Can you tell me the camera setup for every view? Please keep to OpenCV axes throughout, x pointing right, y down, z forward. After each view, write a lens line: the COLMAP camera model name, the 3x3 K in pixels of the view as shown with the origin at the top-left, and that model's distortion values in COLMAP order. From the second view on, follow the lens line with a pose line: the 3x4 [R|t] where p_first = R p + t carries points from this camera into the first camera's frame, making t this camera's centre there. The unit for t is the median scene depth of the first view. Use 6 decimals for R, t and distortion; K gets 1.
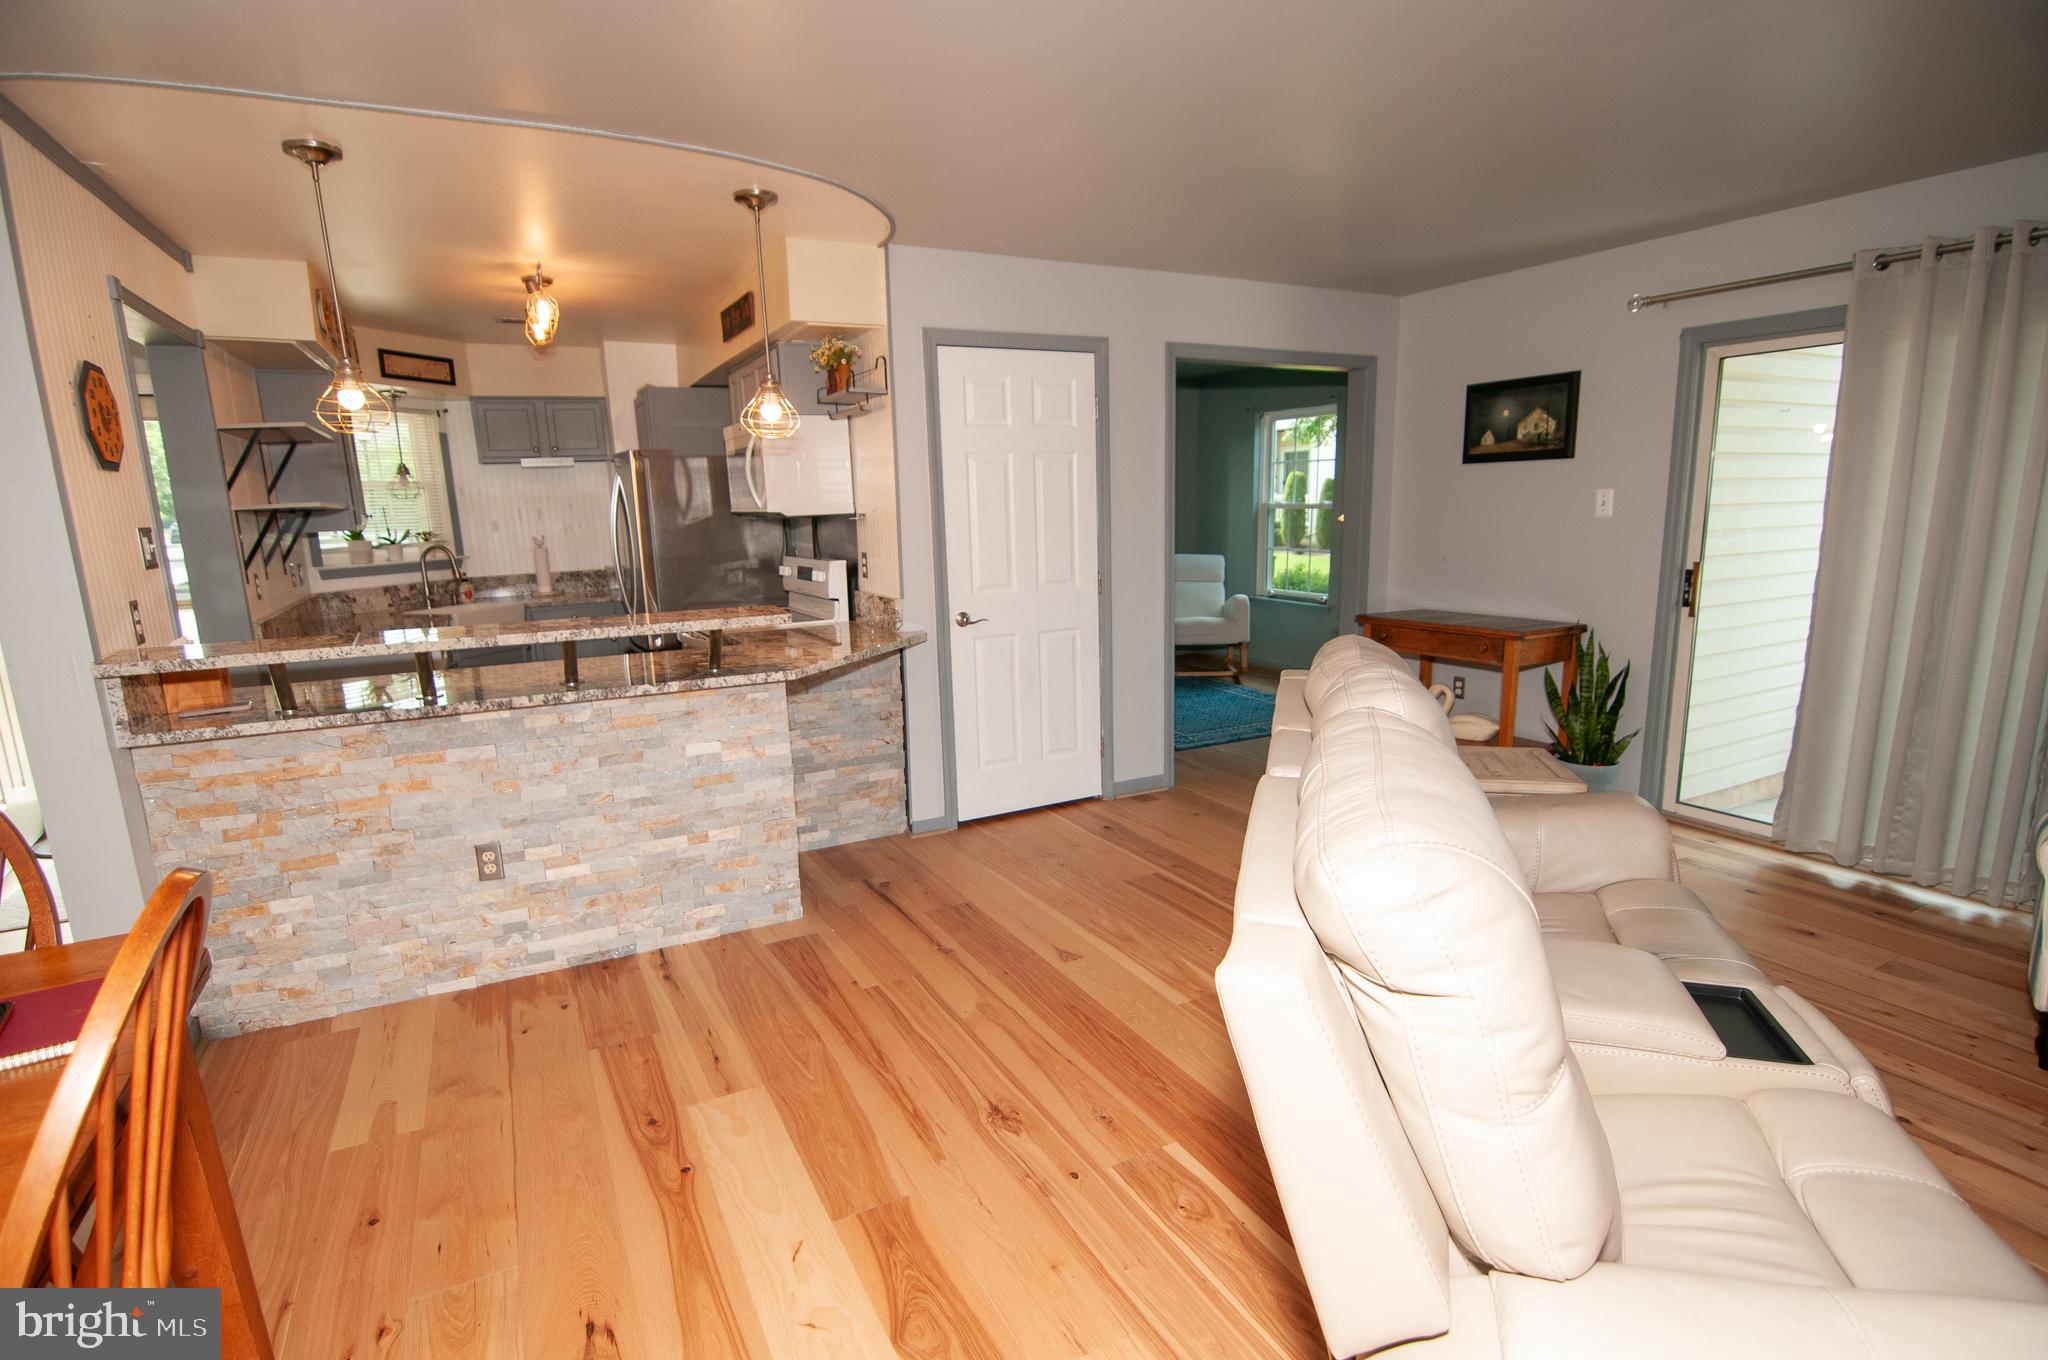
lens RADIAL K [[989.8, 0, 1015.8], [0, 989.8, 705.5], [0, 0, 1]] dist [-0.006175, -0.008580]
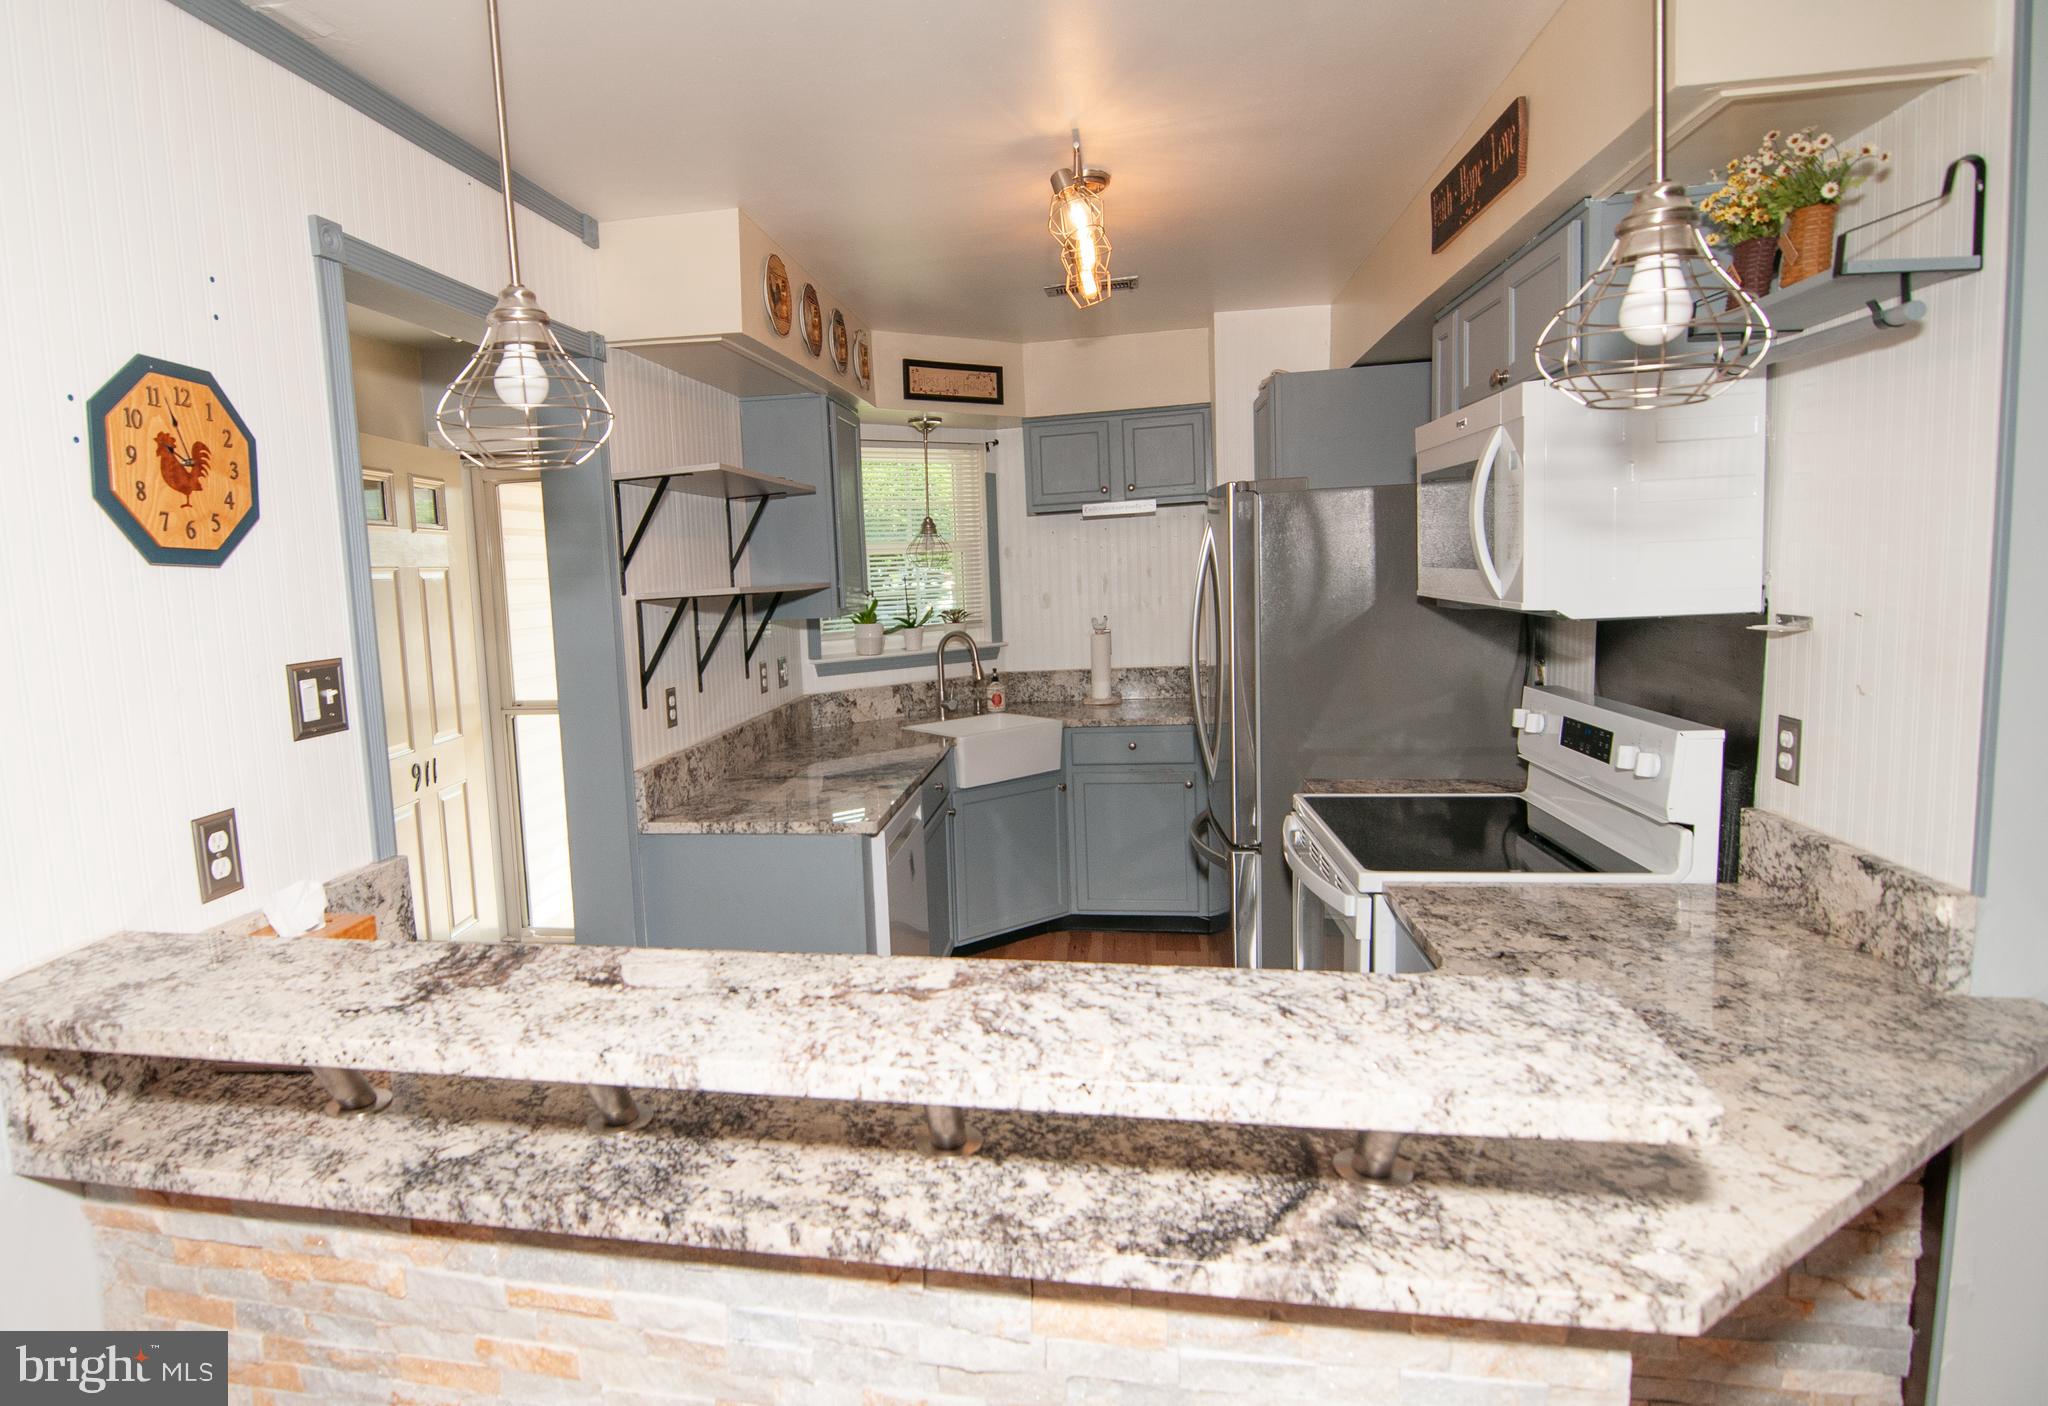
lens RADIAL K [[1106.0, 0, 910.2], [0, 1106.0, 687.6], [0, 0, 1]] dist [-0.005396, -0.010750]
pose [[0.782854, 0.059599, -0.619345, -0.145702], [-0.103704, 0.993977, -0.035433, -0.107011], [0.613503, 0.091968, 0.784319, 0.428884]]
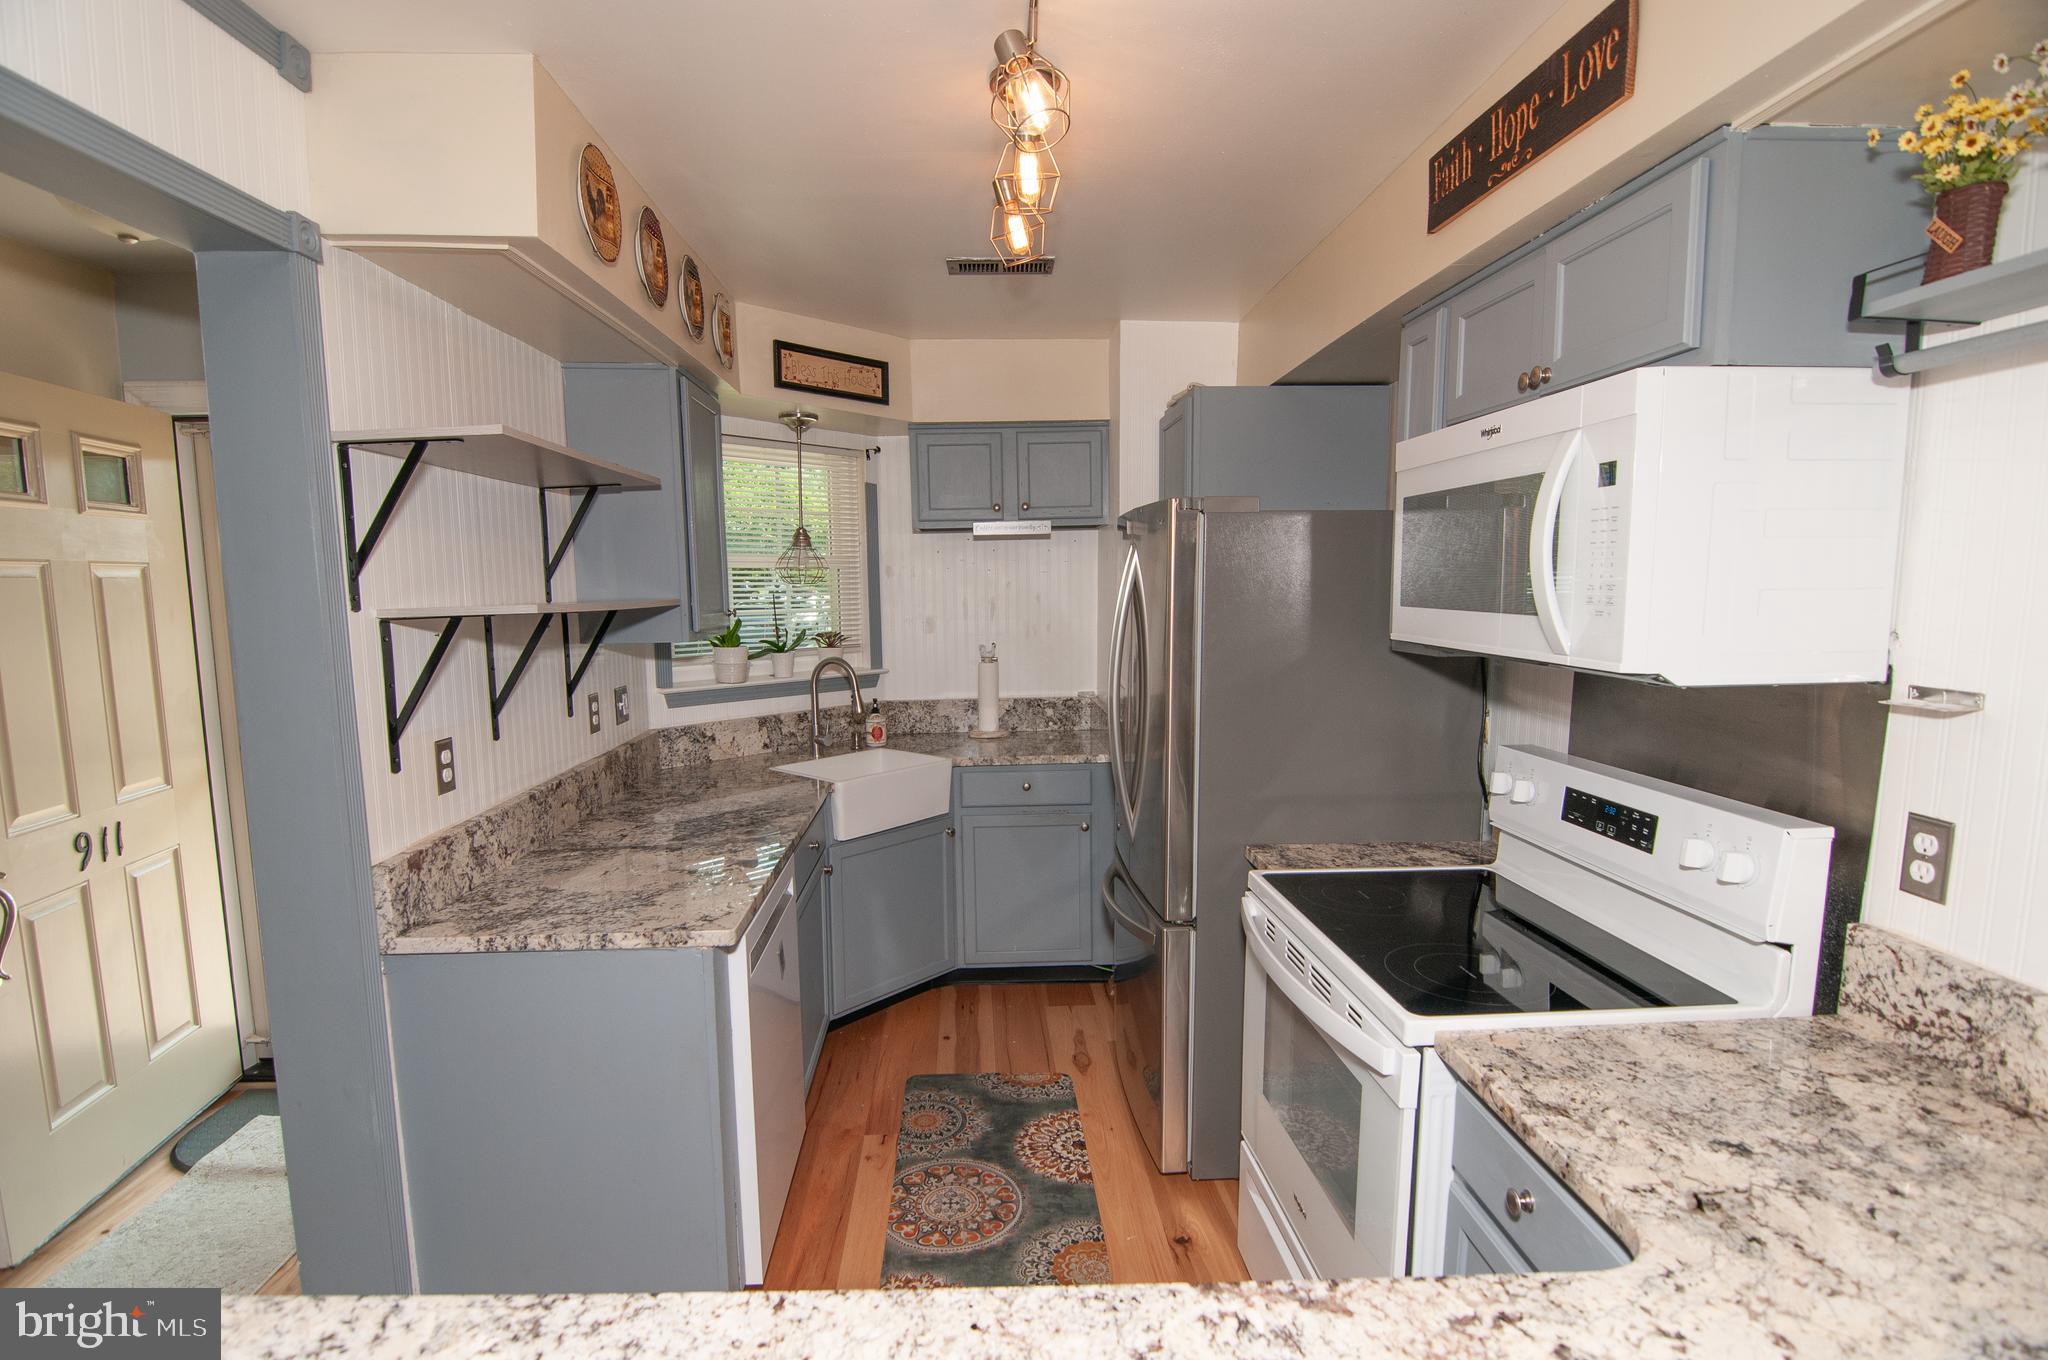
lens RADIAL K [[981.2, 0, 1016.5], [0, 981.2, 704.2], [0, 0, 1]] dist [-0.007505, -0.010215]
pose [[0.907350, 0.072380, -0.414099, -0.264113], [-0.101727, 0.993594, -0.049228, -0.134526], [0.407883, 0.086791, 0.908900, 0.571165]]
